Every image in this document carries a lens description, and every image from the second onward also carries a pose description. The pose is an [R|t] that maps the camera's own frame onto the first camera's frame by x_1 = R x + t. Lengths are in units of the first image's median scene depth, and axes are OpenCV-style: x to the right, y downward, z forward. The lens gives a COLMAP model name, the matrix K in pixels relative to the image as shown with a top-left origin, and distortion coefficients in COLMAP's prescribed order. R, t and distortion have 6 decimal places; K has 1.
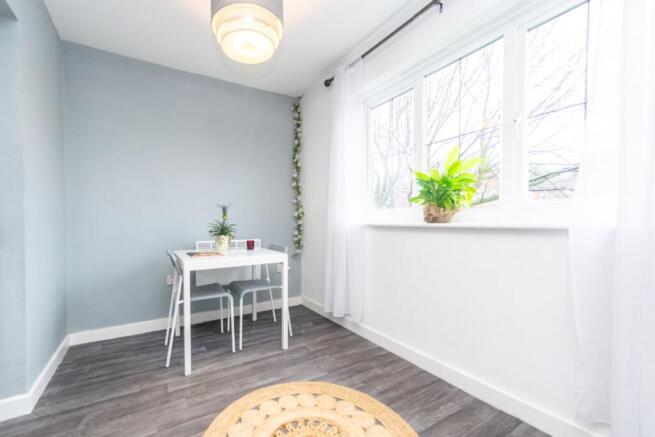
lens RADIAL K [[266.3, 0, 279.1], [0, 266.3, 229.1], [0, 0, 1]] dist [0.007090, 0.000041]
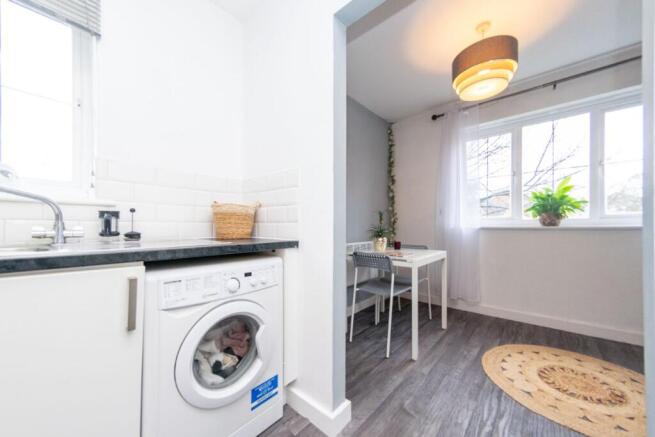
lens RADIAL K [[246.5, 0, 309.9], [0, 246.5, 227.6], [0, 0, 1]] dist [0.015667, -0.001716]
pose [[0.939540, -0.003837, 0.342417, -0.974590], [0.011544, 0.999724, -0.020473, -0.000855], [-0.342244, 0.023188, 0.939325, 0.120994]]
